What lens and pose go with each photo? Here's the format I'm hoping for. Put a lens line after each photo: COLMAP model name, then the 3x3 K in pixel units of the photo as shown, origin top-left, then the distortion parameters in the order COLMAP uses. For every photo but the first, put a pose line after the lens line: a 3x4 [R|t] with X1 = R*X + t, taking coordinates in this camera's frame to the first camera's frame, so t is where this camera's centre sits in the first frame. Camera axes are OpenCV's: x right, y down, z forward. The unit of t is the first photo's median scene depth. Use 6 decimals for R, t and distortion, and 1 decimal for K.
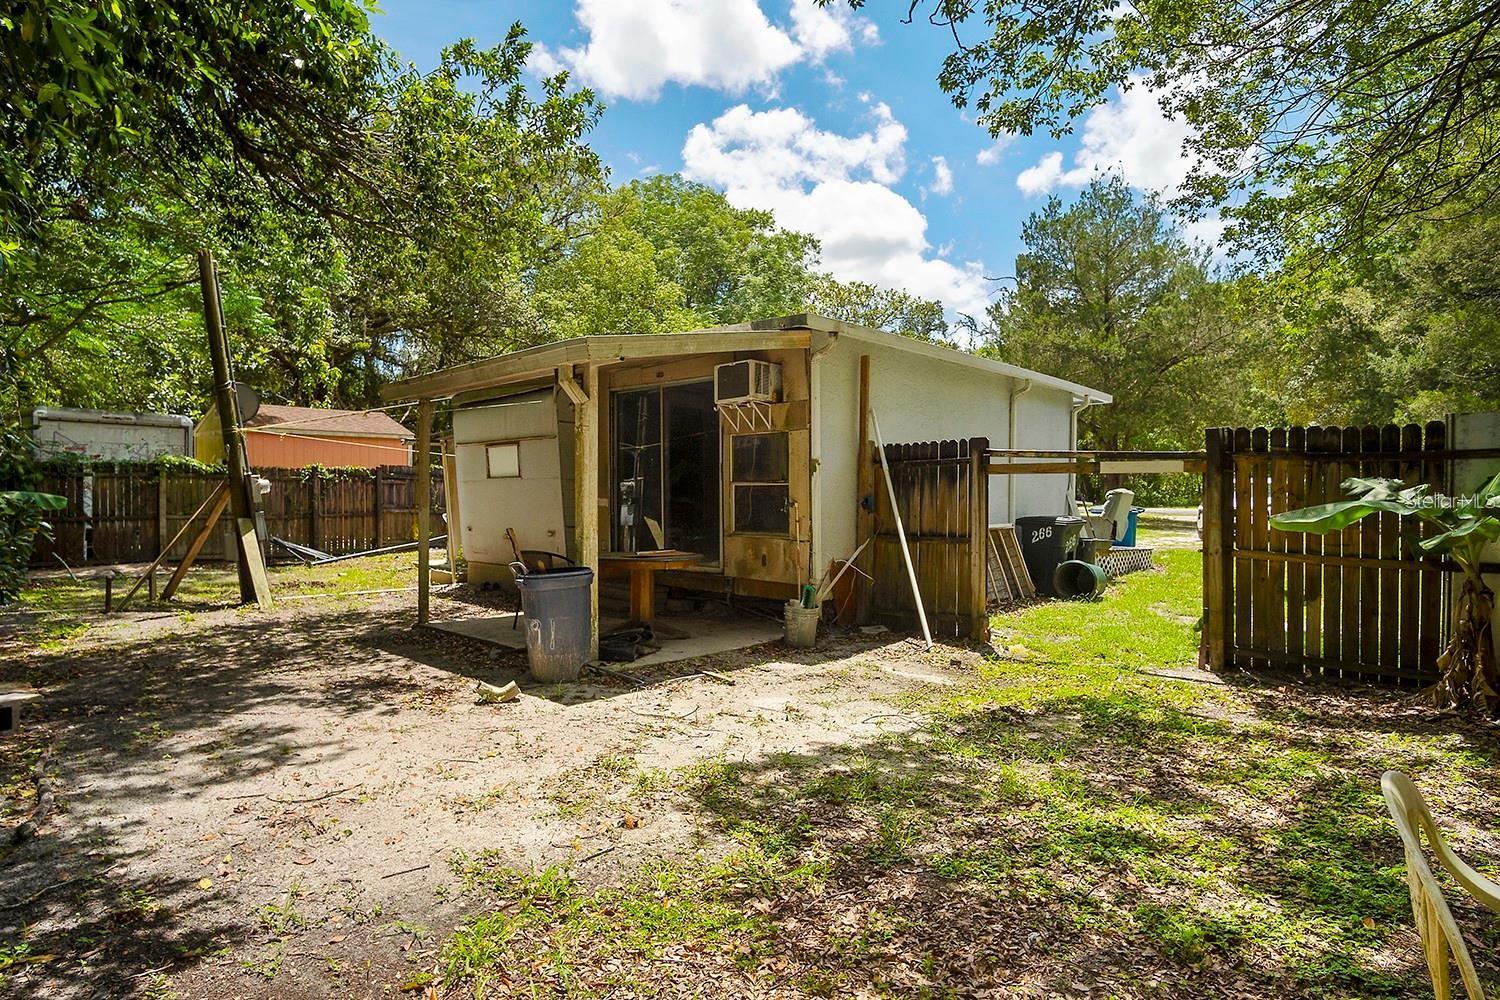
lens RADIAL K [[834.5, 0, 750.0], [0, 834.5, 500.0], [0, 0, 1]] dist [-0.007881, -0.000316]
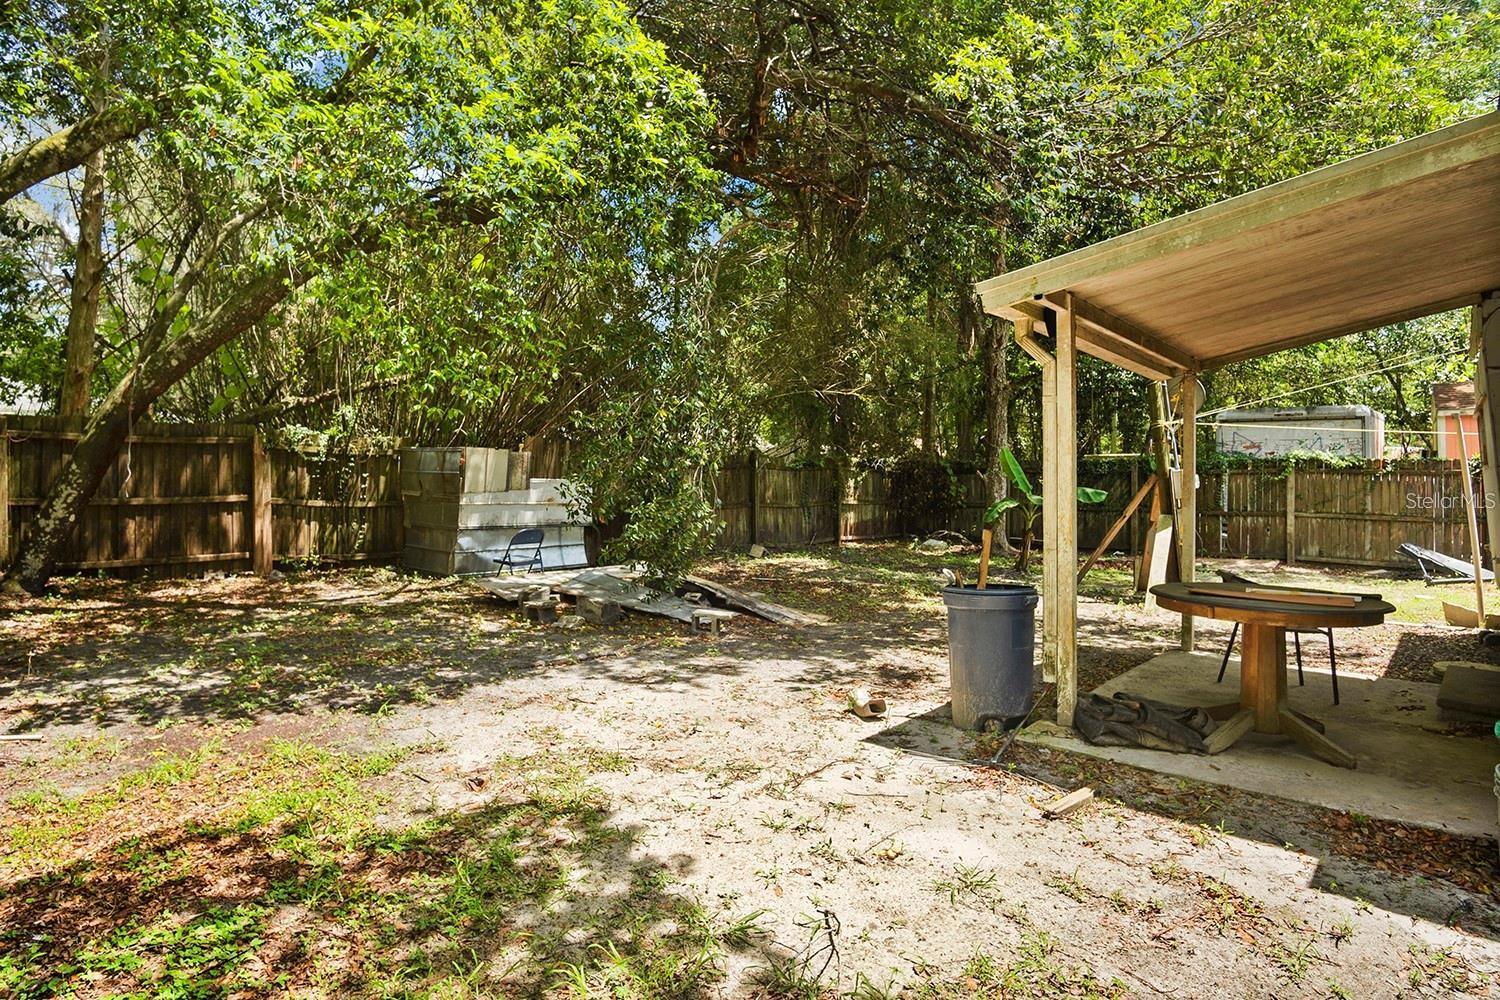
lens RADIAL K [[834.5, 0, 750.0], [0, 834.5, 500.0], [0, 0, 1]] dist [-0.007881, -0.000316]
pose [[0.009196, 0.018685, -0.999783, 0.730536], [-0.012857, 0.999745, 0.018566, -0.015827], [0.999875, 0.012683, 0.009433, 1.010116]]
